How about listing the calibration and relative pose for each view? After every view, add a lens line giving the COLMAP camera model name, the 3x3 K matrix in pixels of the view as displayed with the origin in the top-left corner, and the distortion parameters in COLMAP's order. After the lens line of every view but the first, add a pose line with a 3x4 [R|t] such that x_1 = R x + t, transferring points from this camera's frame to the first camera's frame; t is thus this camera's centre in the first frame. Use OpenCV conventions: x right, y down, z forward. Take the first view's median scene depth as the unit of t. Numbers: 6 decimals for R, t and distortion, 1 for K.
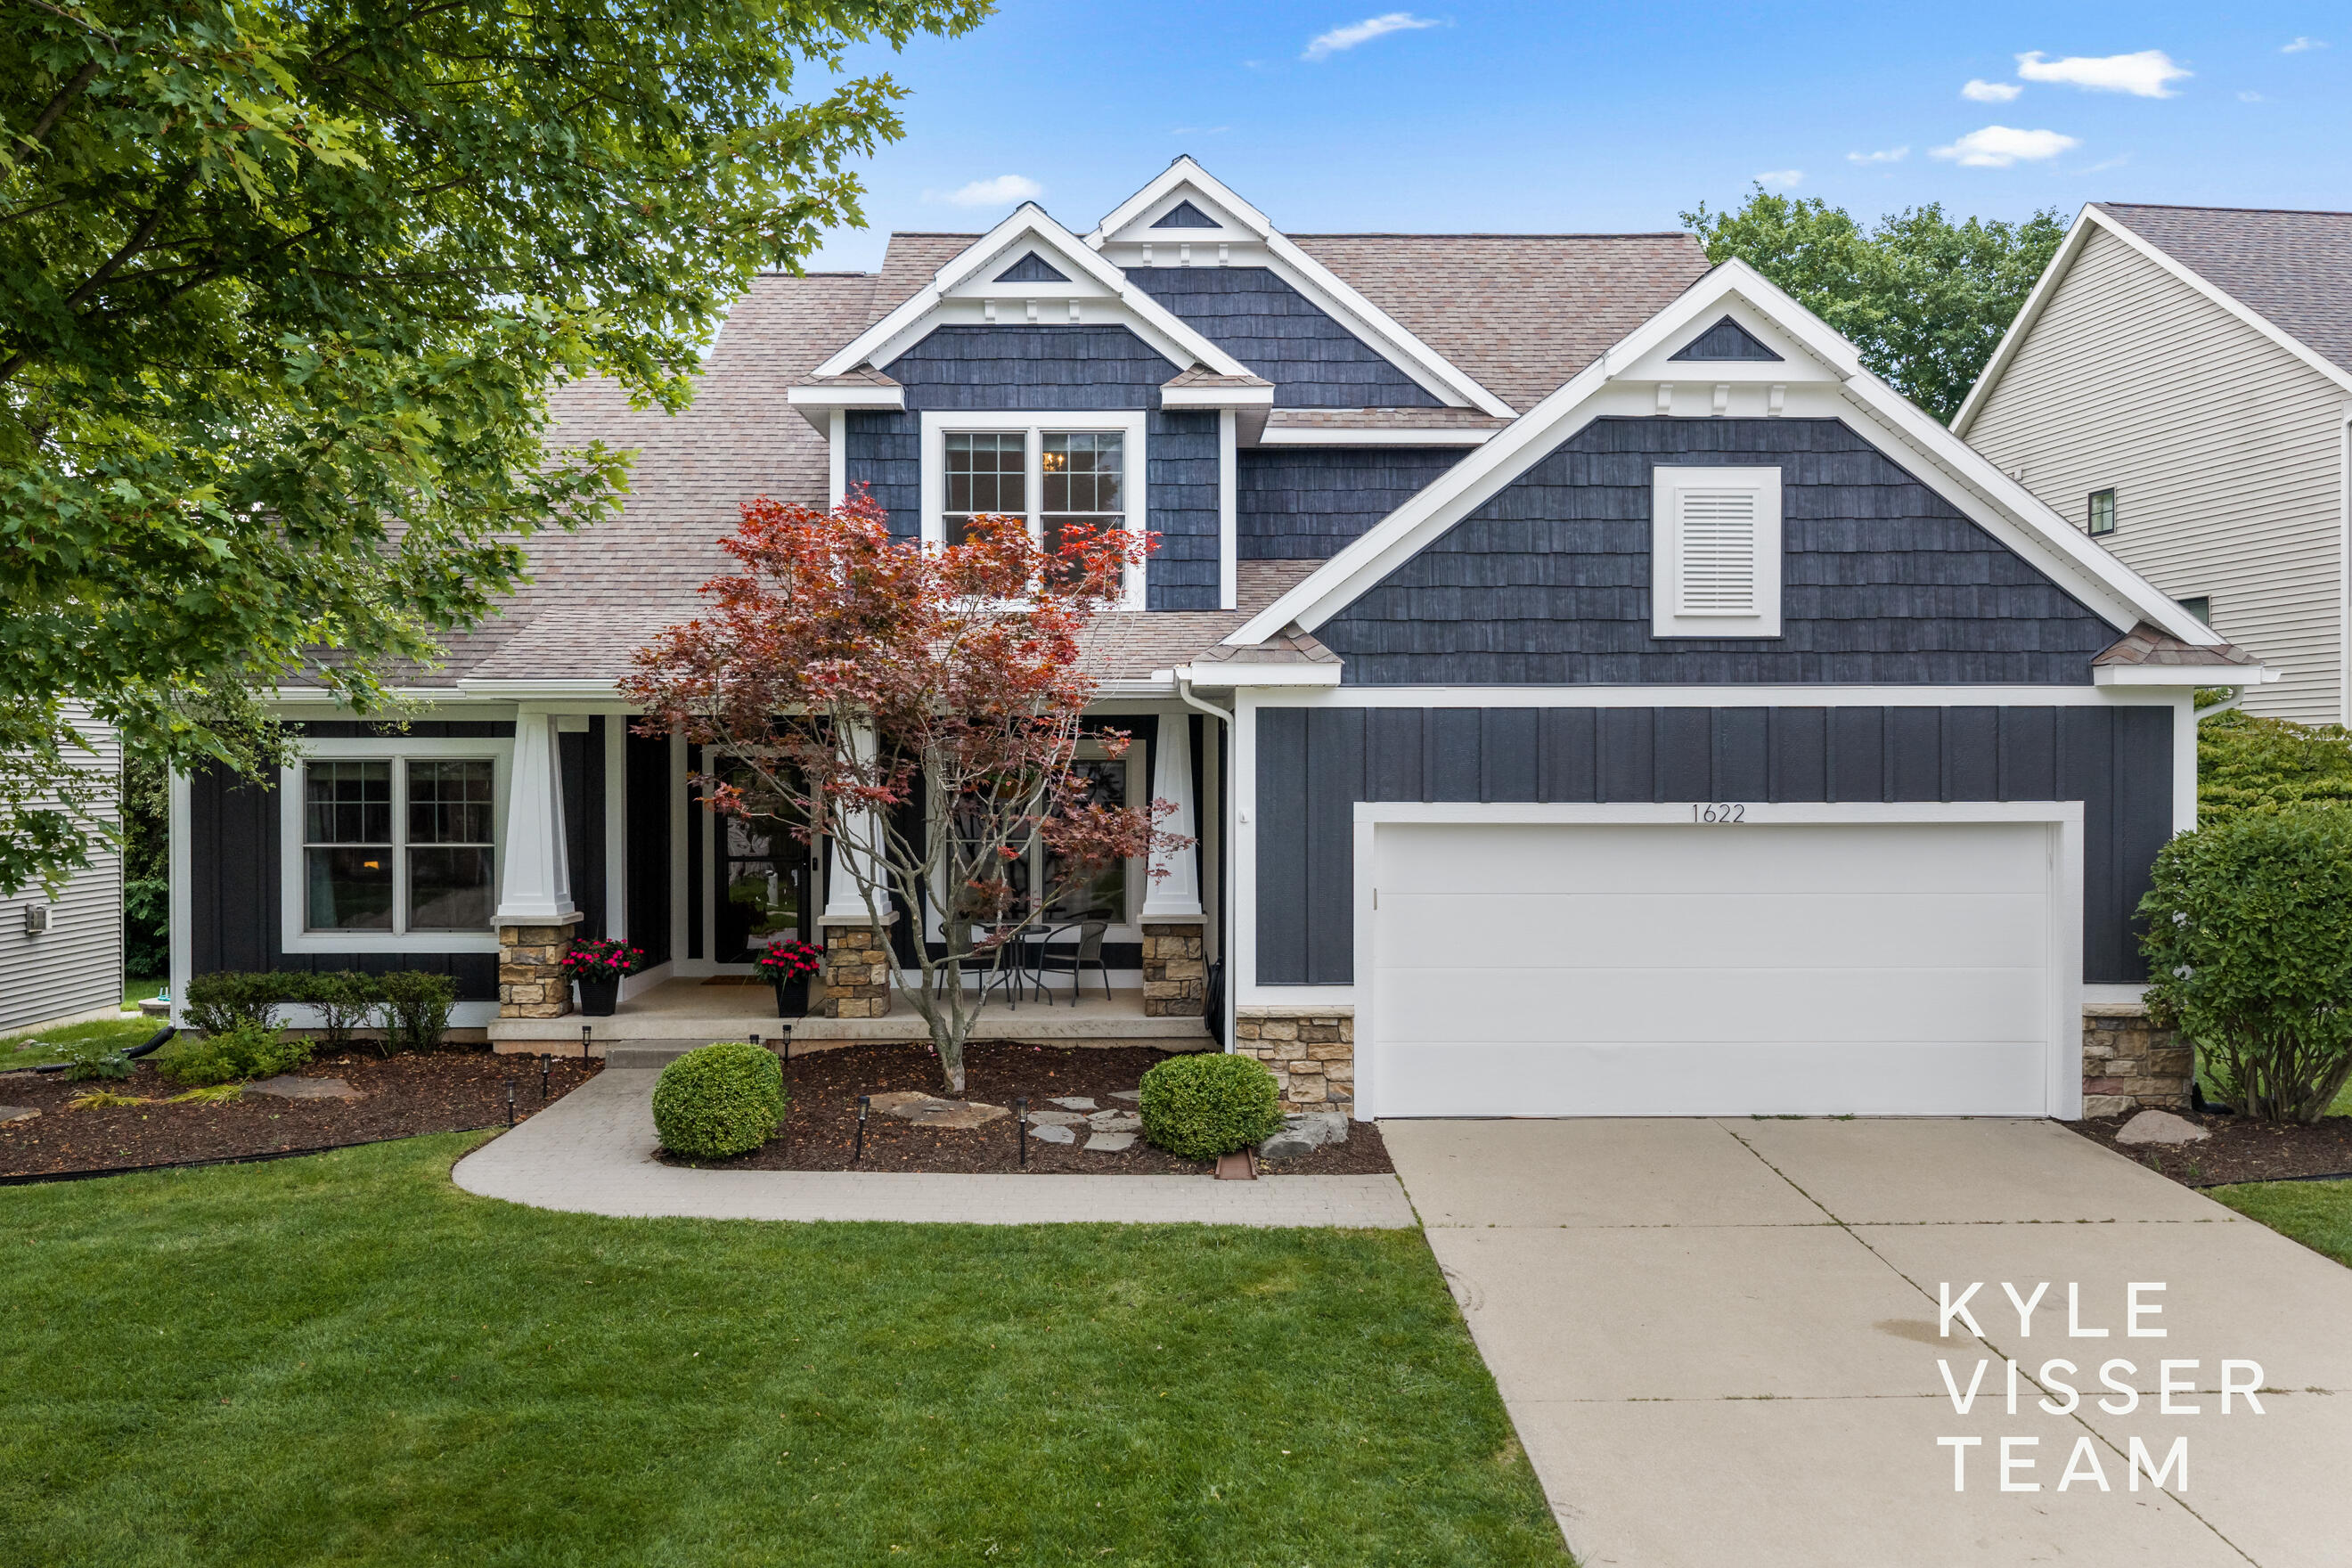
lens RADIAL K [[1959.9, 0, 1235.4], [0, 1959.9, 785.3], [0, 0, 1]] dist [0.006338, 0.004559]
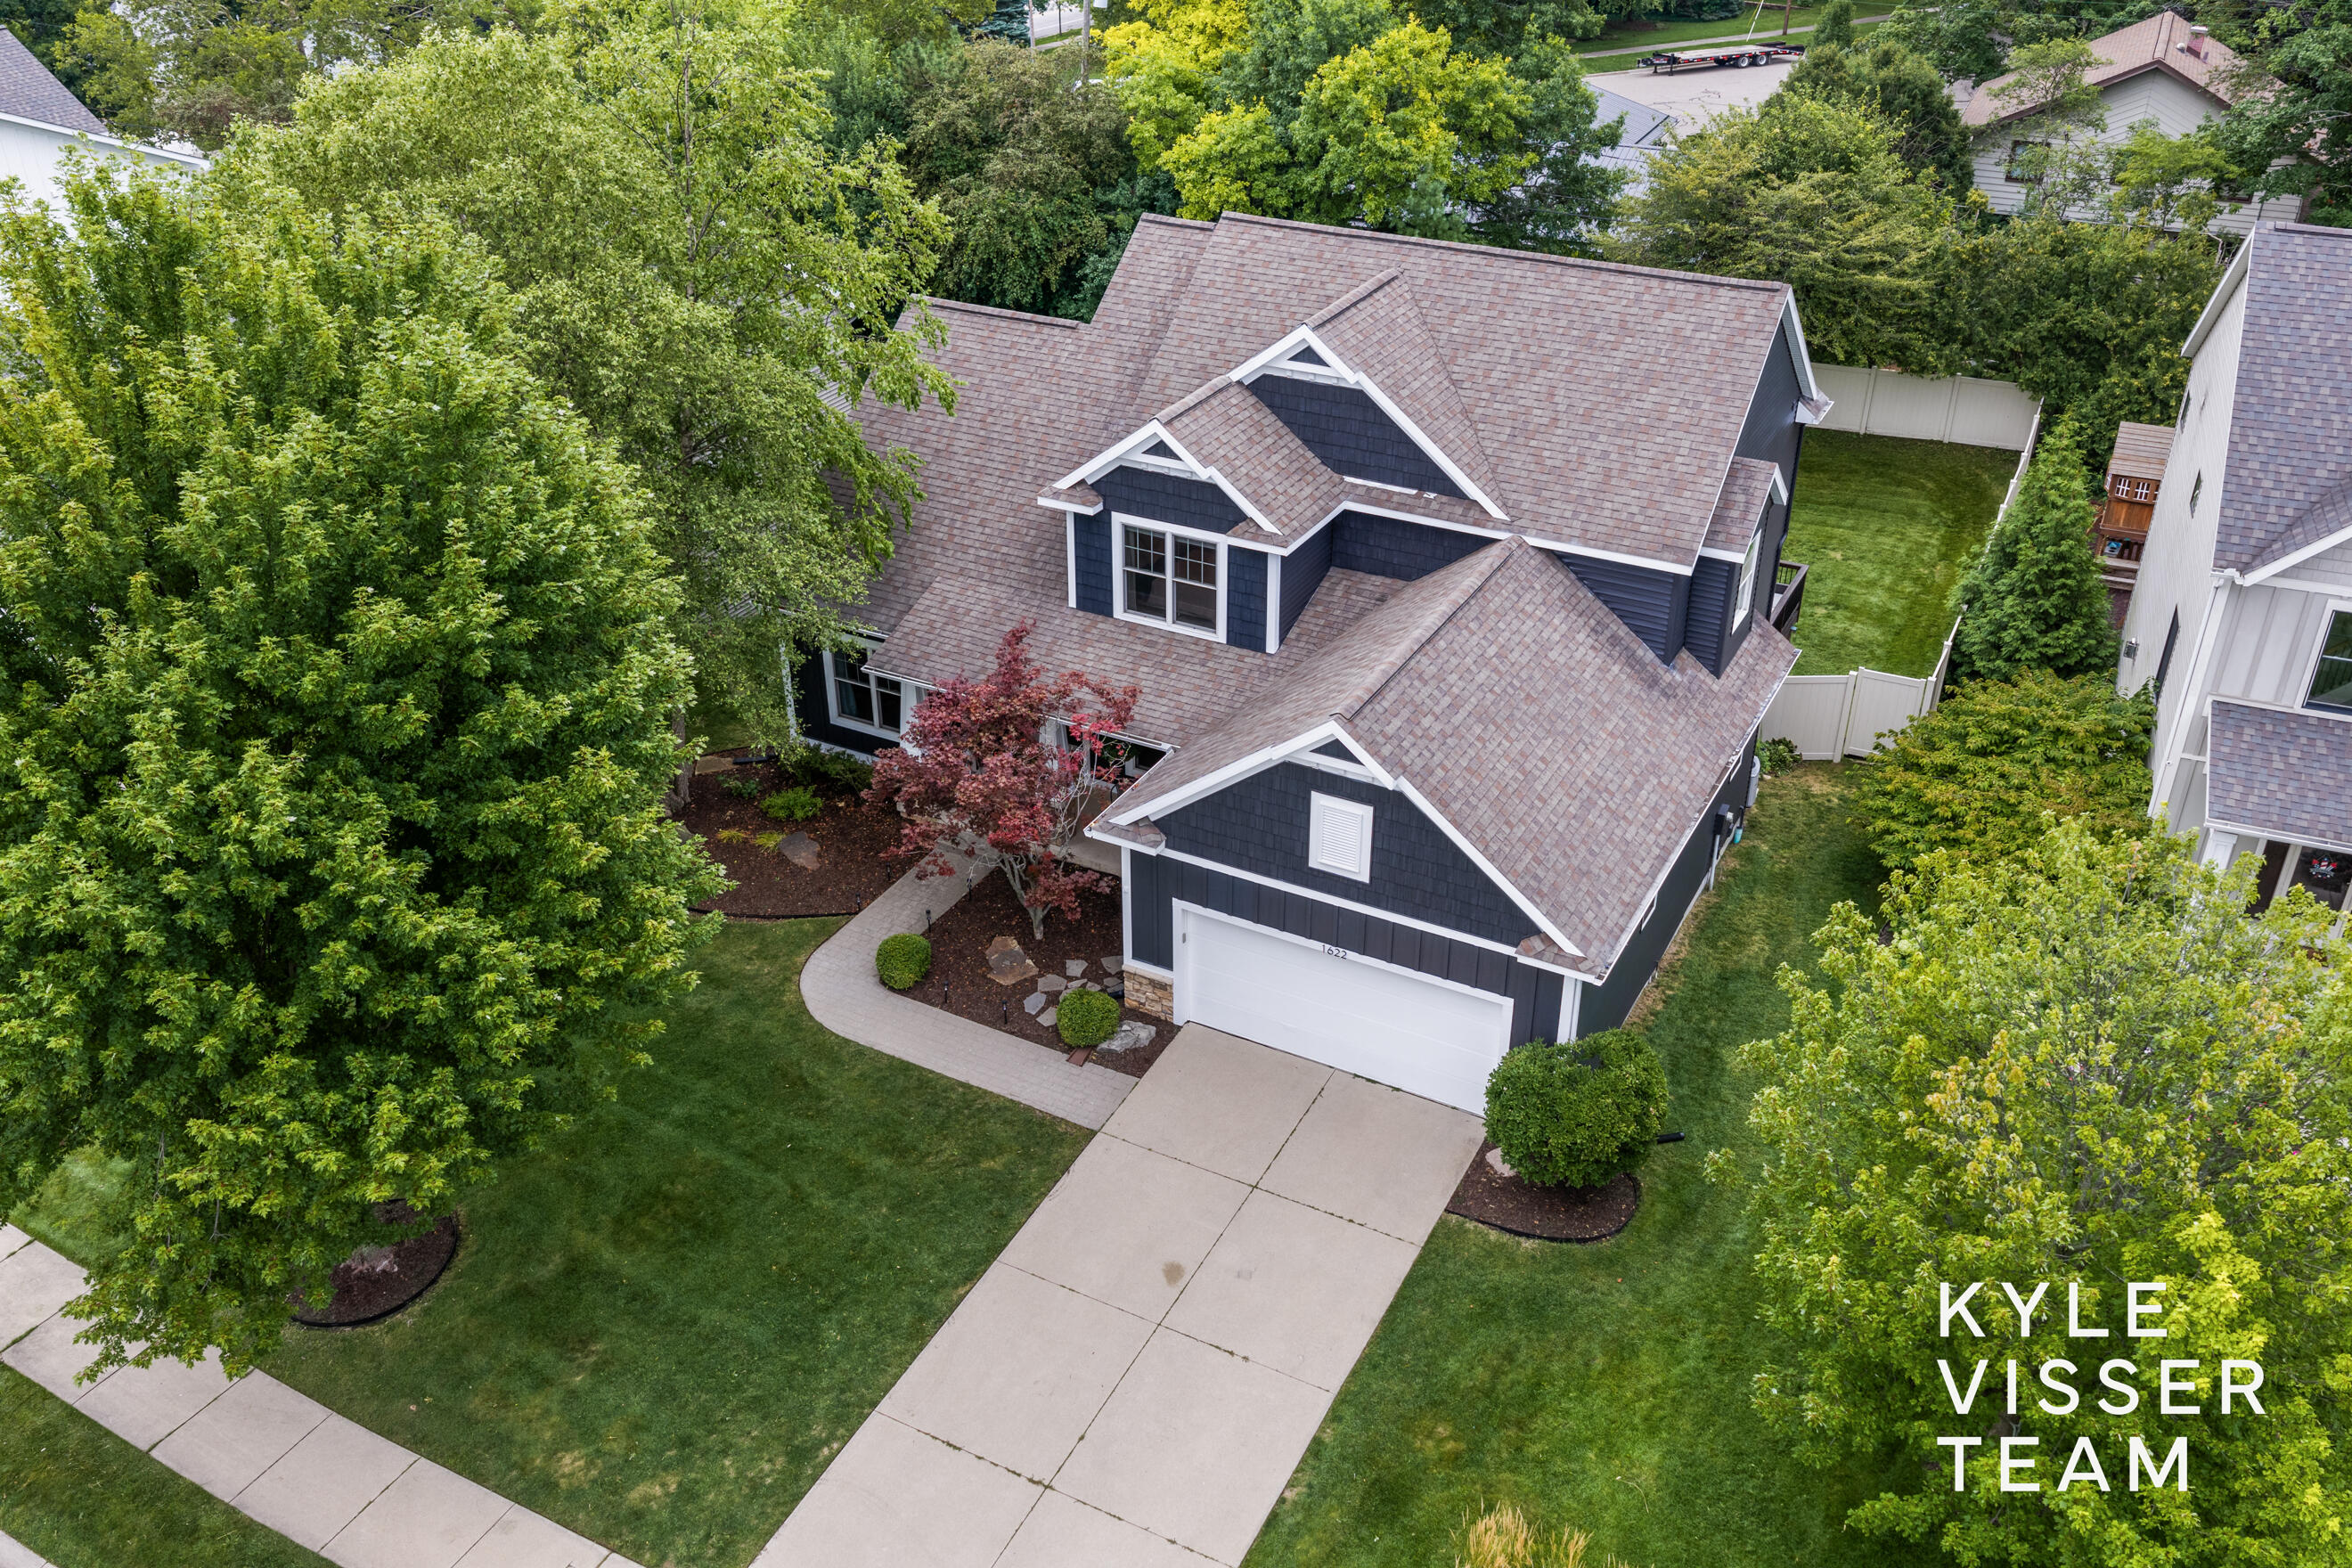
lens RADIAL K [[1912.4, 0, 1176.0], [0, 1912.4, 784.0], [0, 0, 1]] dist [0.001942, 0.000814]
pose [[0.872564, 0.243387, -0.423549, 0.877504], [-0.011803, 0.877293, 0.479810, -1.049541], [0.488357, -0.413666, 0.768367, -0.480161]]
